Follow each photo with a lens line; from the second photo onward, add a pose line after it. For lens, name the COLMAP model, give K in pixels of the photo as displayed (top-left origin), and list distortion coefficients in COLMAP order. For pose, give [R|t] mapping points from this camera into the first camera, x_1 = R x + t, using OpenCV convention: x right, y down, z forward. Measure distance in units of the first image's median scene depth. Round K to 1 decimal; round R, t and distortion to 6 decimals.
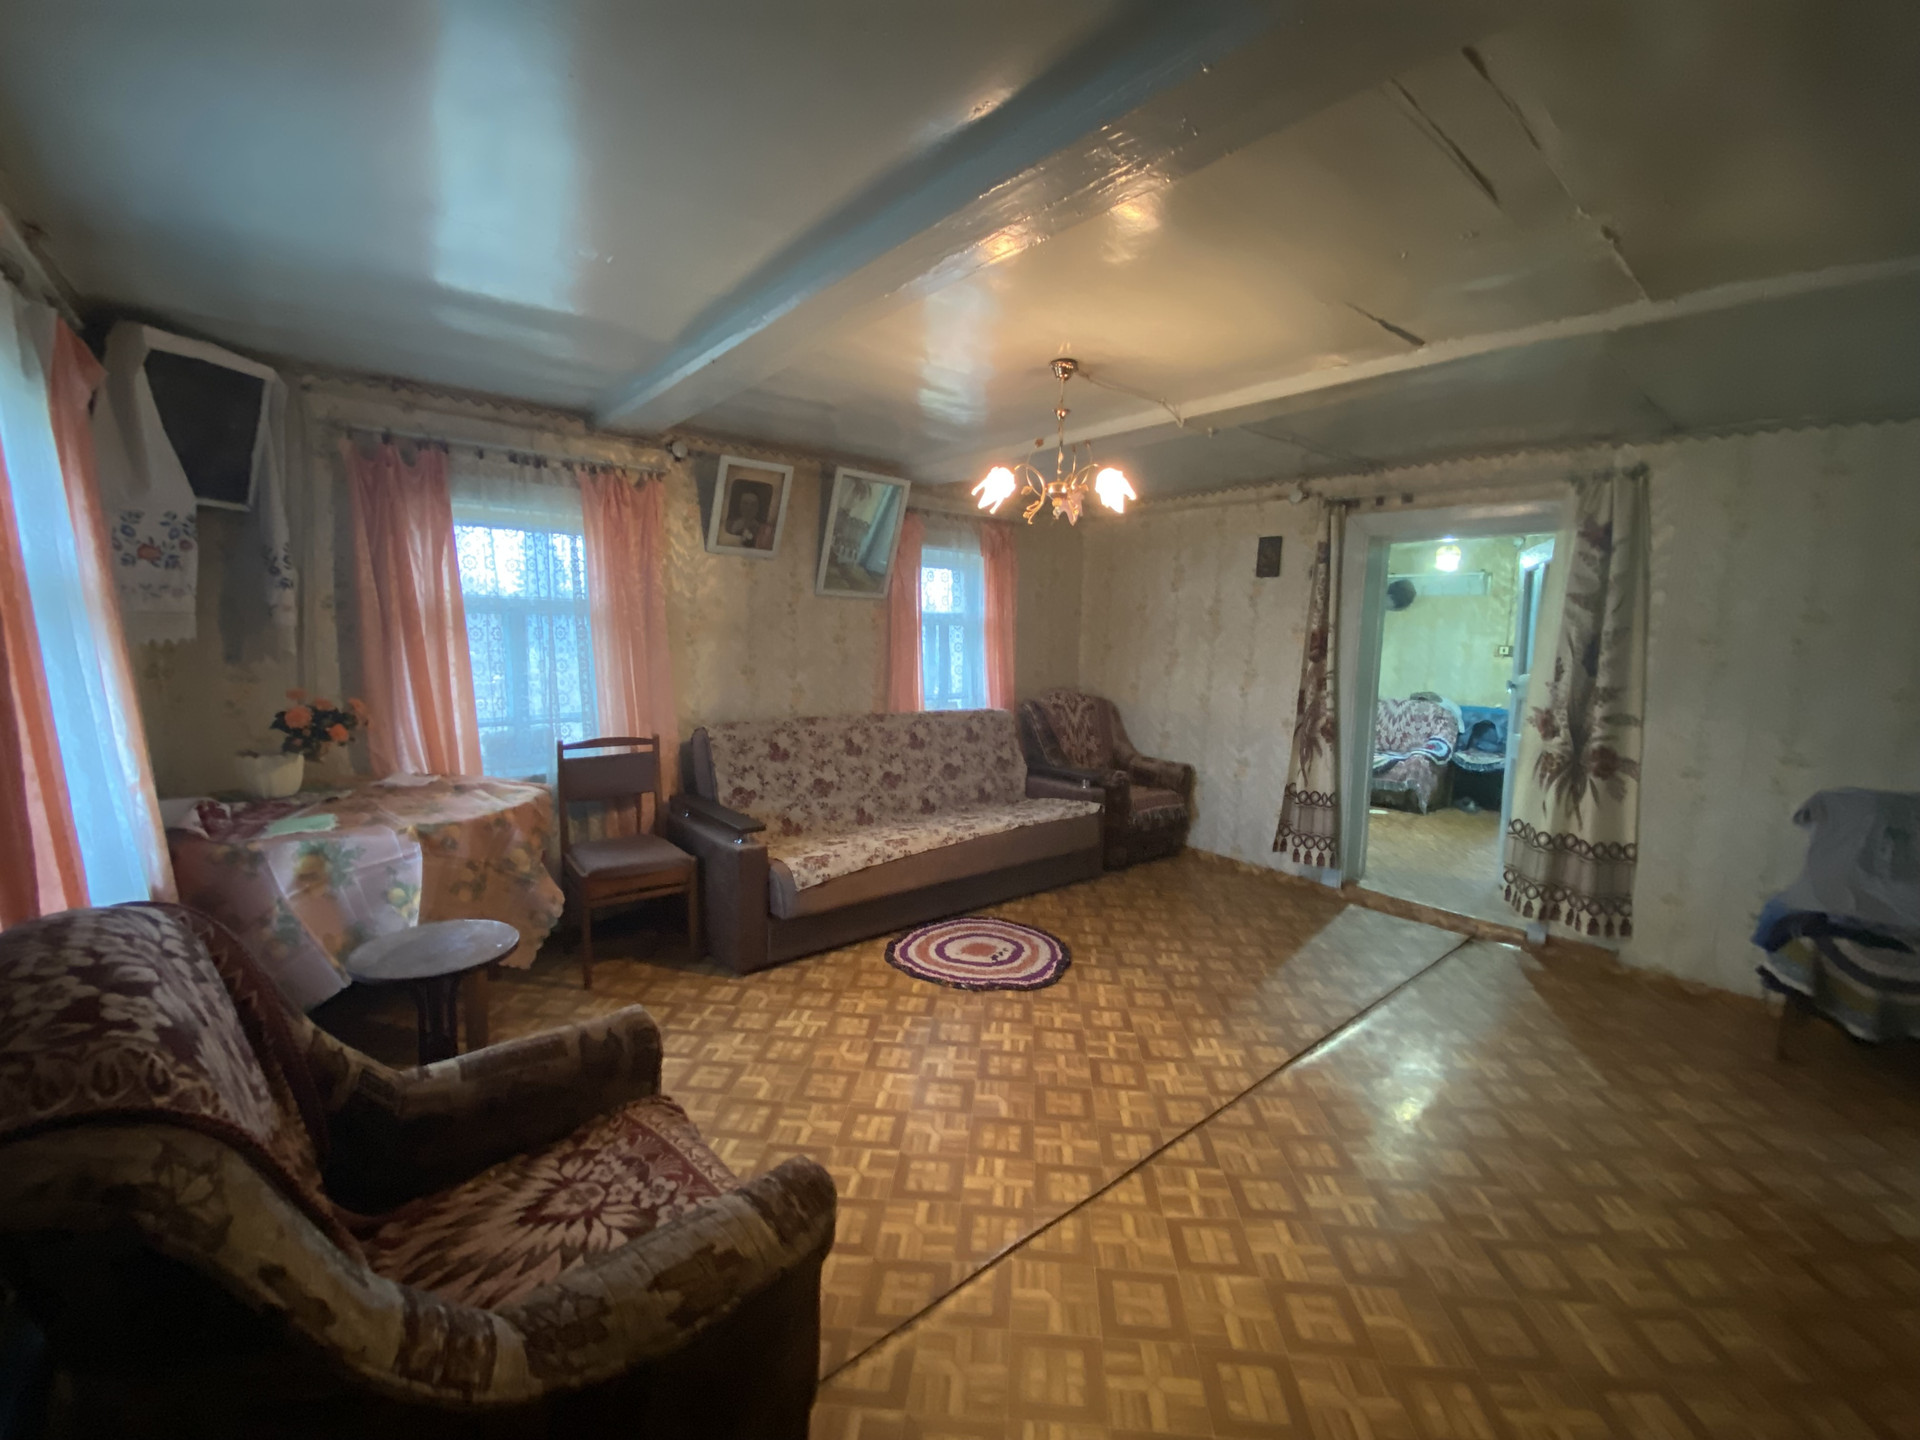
lens RADIAL K [[772.8, 0, 960.0], [0, 772.8, 720.0], [0, 0, 1]] dist [-0.000619, -0.000262]
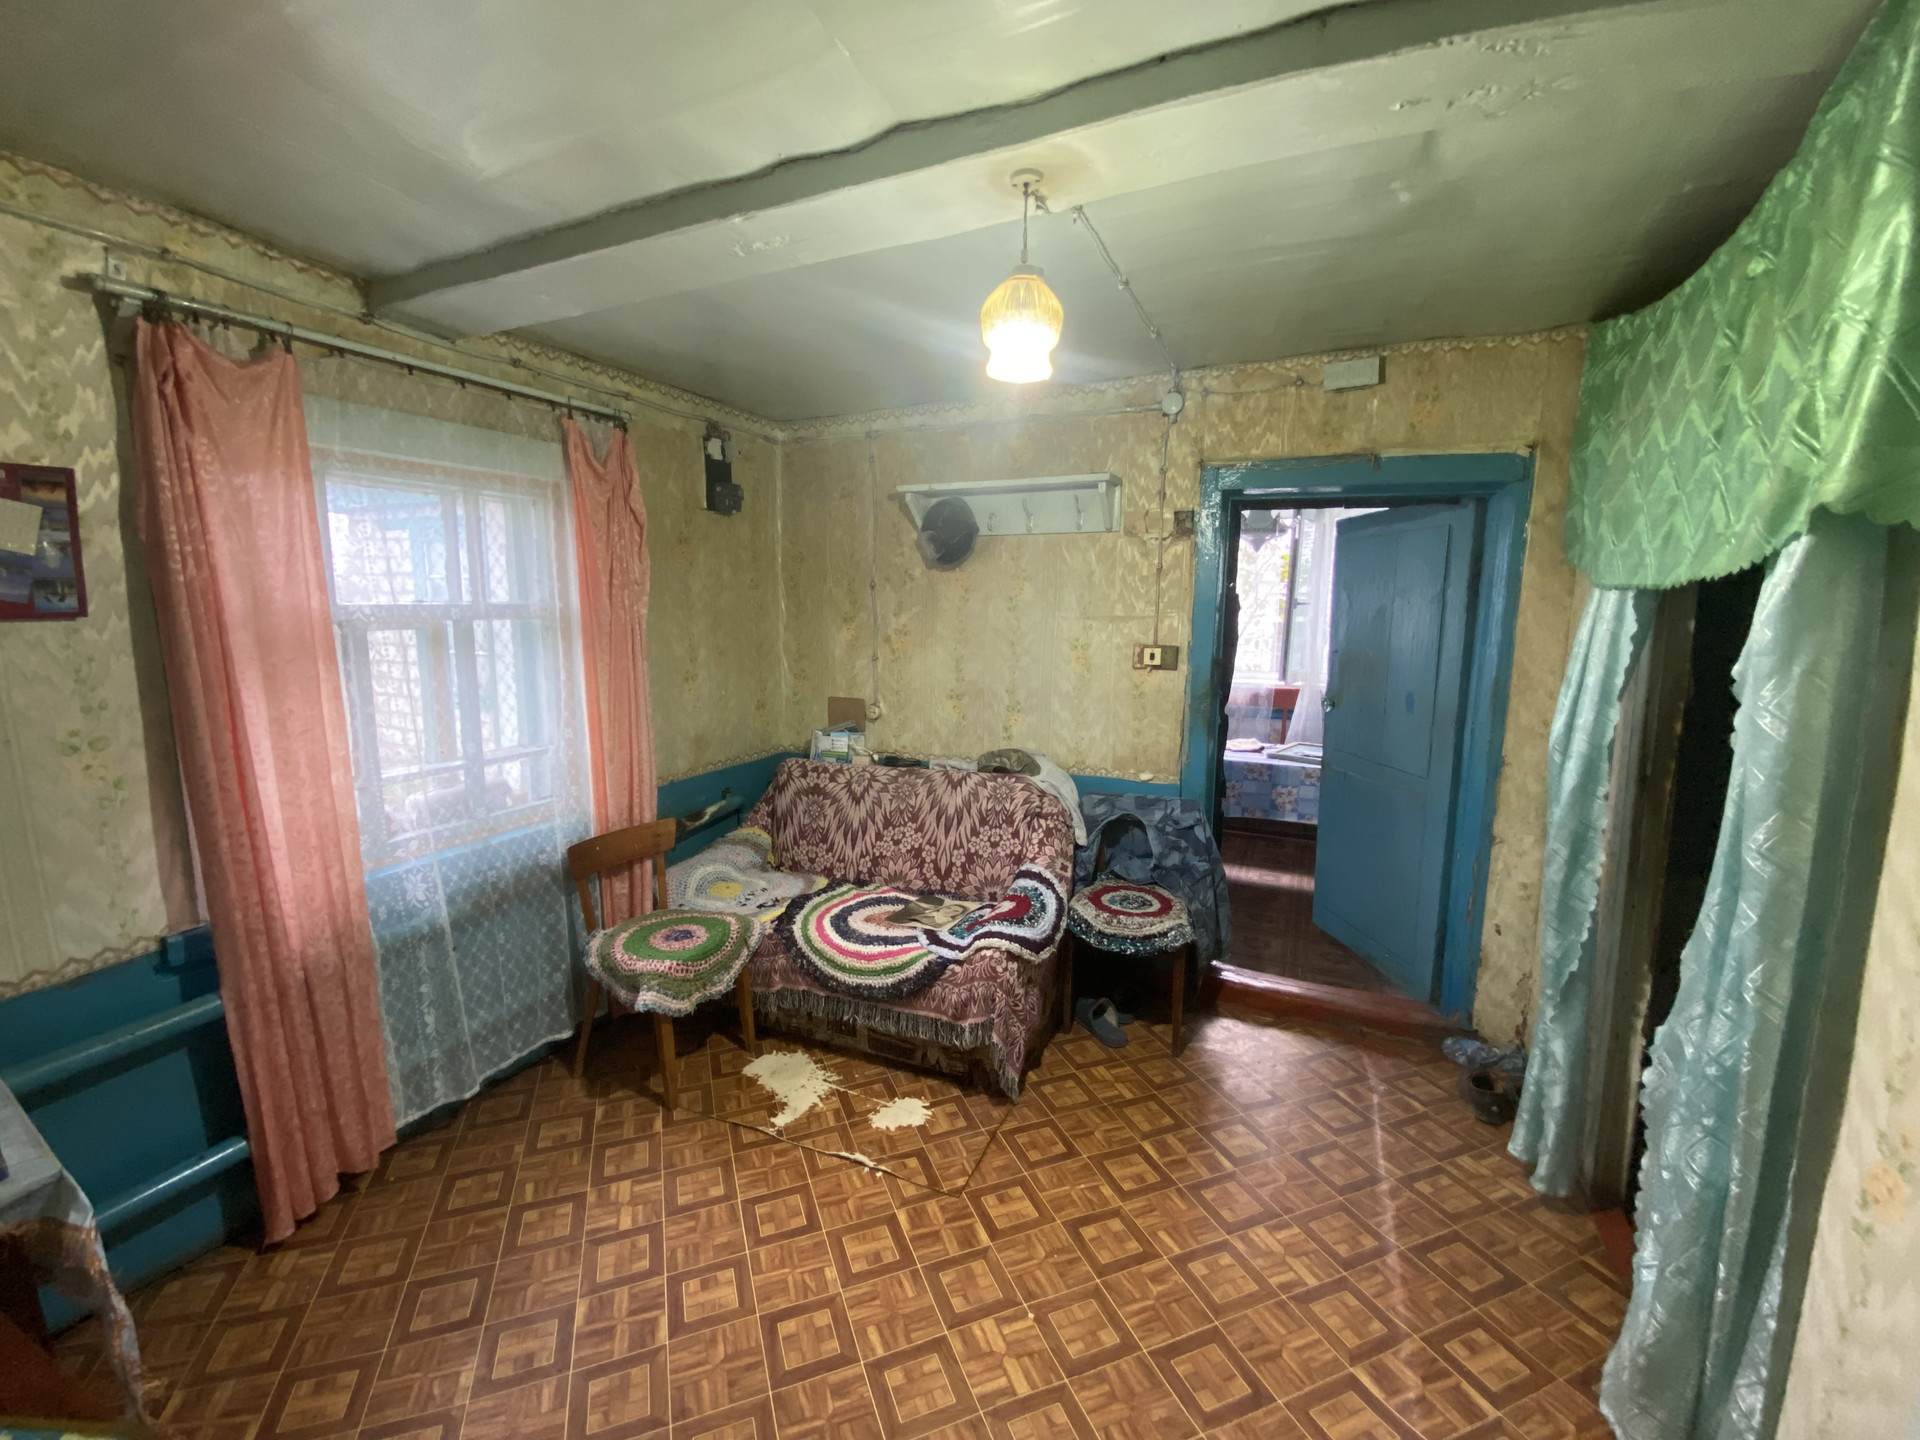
lens RADIAL K [[772.8, 0, 960.0], [0, 772.8, 720.0], [0, 0, 1]] dist [-0.000619, -0.000262]
pose [[0.901960, -0.074840, 0.425284, 0.405410], [0.061121, 0.997077, 0.045834, -0.079018], [-0.427471, -0.015346, 0.903899, 0.633594]]
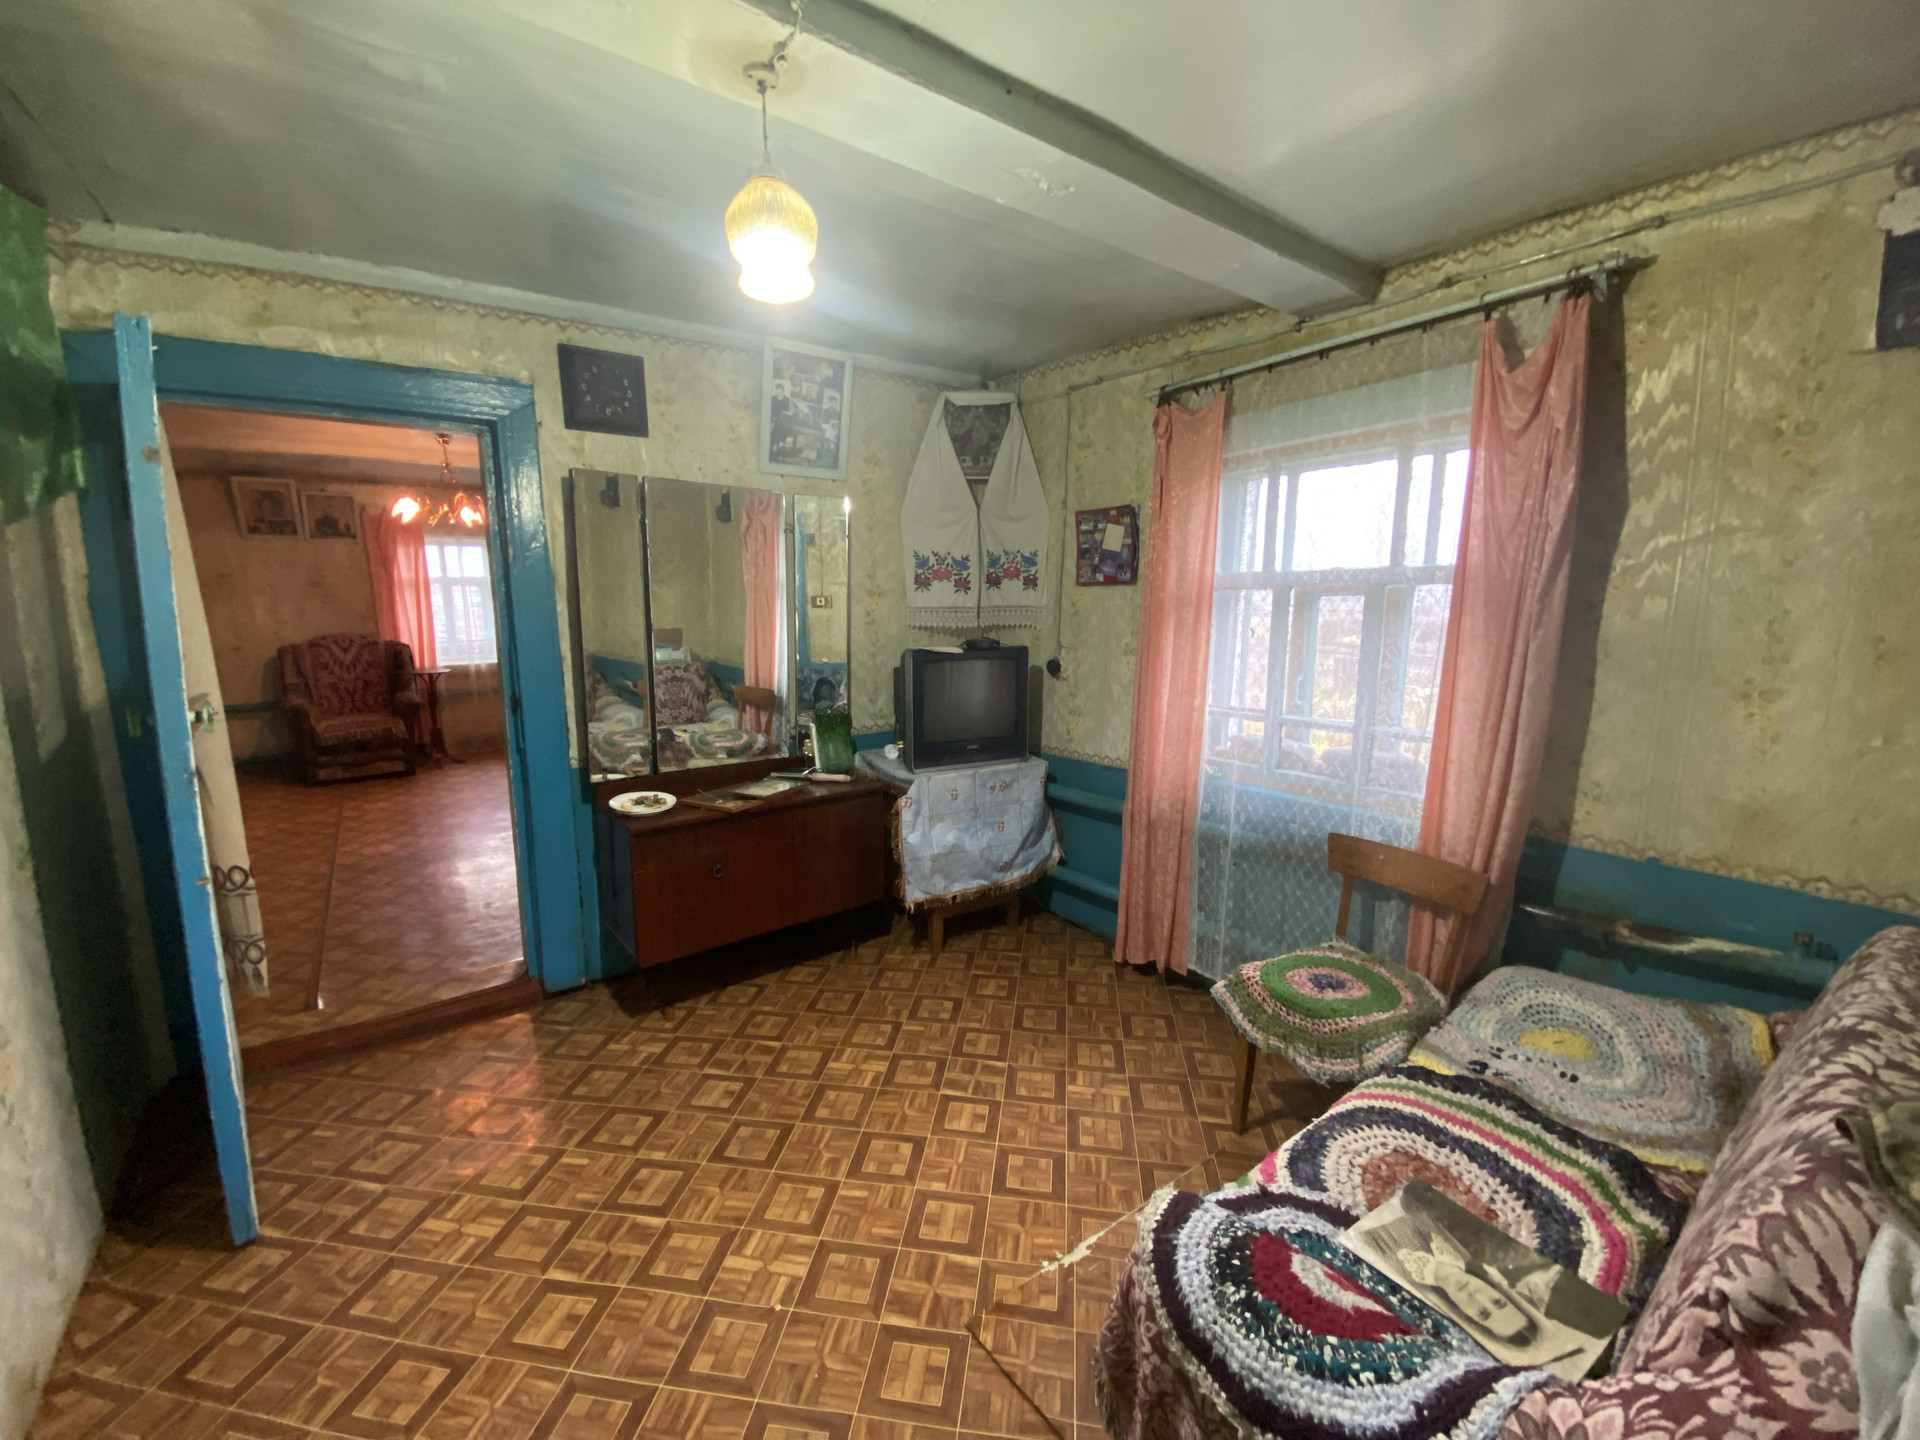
lens RADIAL K [[772.8, 0, 960.0], [0, 772.8, 720.0], [0, 0, 1]] dist [-0.000619, -0.000262]
pose [[-0.051643, 0.146500, -0.987862, 0.720902], [-0.115174, 0.981708, 0.151608, -0.094118], [0.992002, 0.121605, -0.033825, 0.886045]]
